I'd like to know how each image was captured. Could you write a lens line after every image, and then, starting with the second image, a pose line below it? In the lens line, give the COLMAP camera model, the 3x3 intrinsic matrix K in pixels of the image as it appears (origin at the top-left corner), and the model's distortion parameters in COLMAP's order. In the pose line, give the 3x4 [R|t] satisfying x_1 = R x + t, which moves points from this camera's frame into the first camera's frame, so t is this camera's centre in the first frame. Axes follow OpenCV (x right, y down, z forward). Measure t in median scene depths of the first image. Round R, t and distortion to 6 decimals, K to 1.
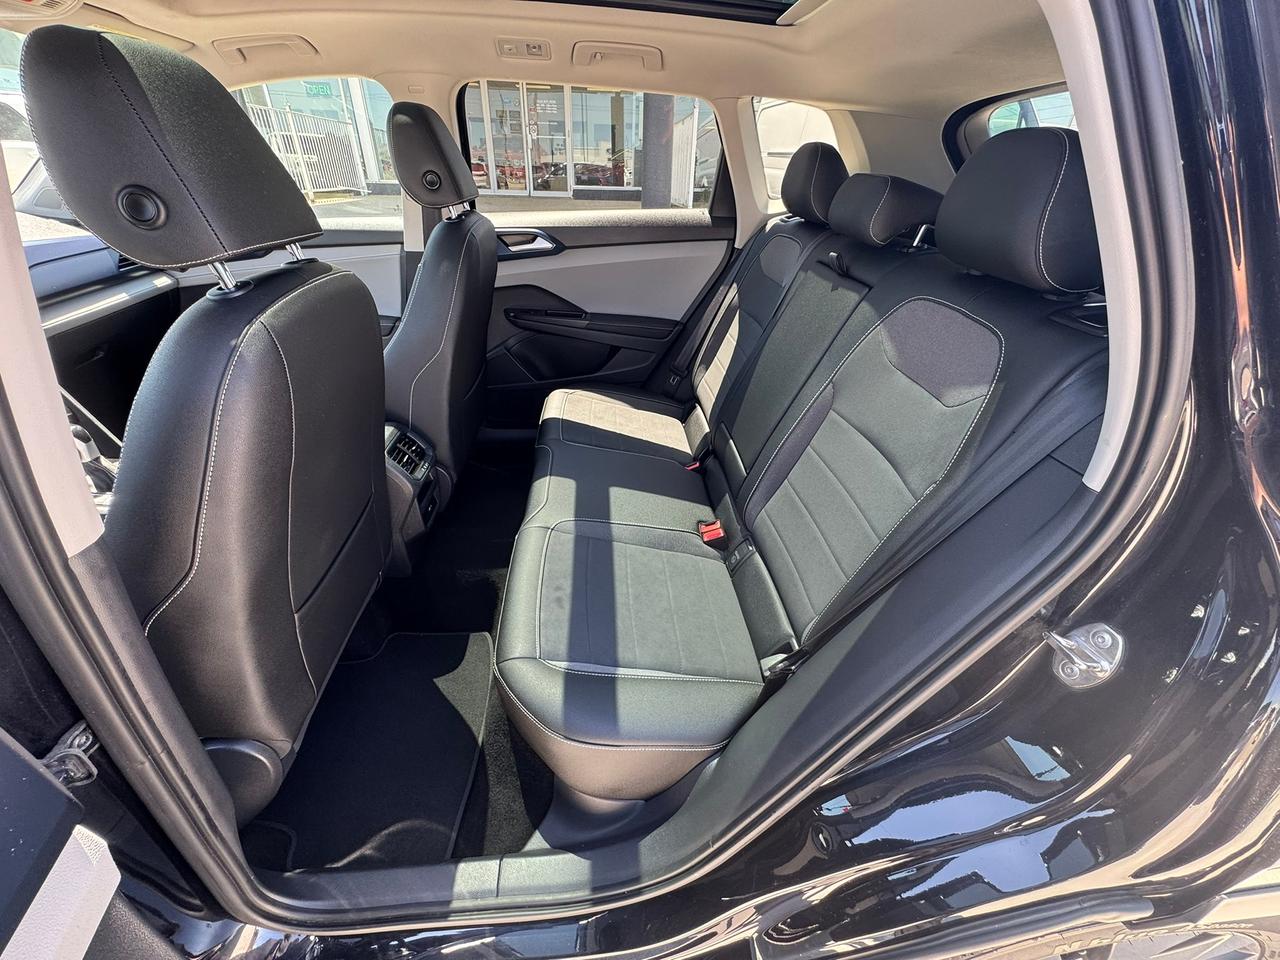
lens RADIAL K [[515.4, 0, 642.9], [0, 515.4, 482.9], [0, 0, 1]] dist [-0.001615, -0.000024]
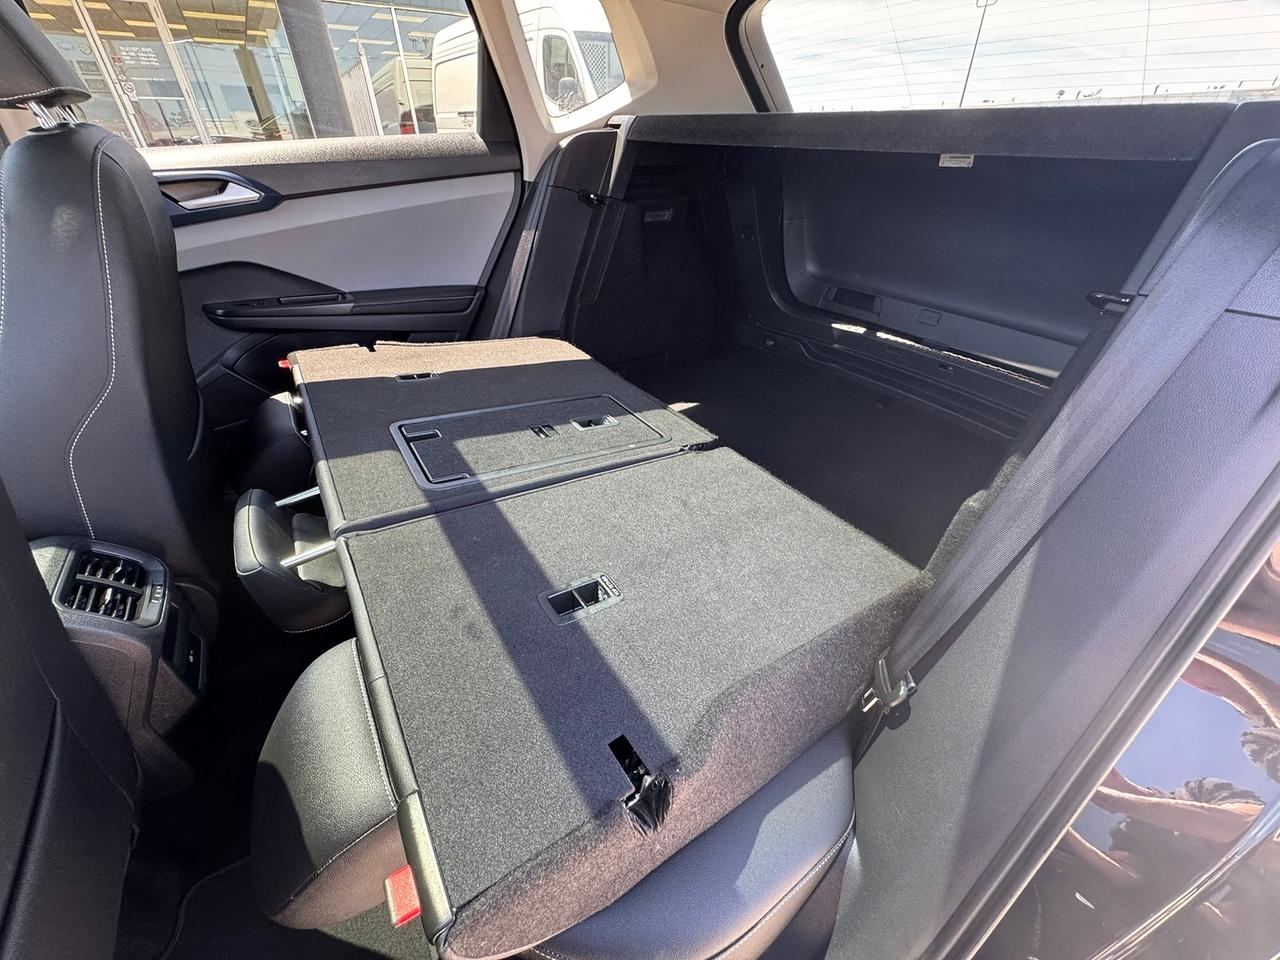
lens RADIAL K [[515.4, 0, 637.6], [0, 515.4, 485.5], [0, 0, 1]] dist [-0.001615, -0.000024]
pose [[0.878382, -0.291351, 0.378892, -0.141493], [0.273855, 0.956493, 0.100625, -0.055631], [-0.391725, 0.015374, 0.919954, 0.283282]]
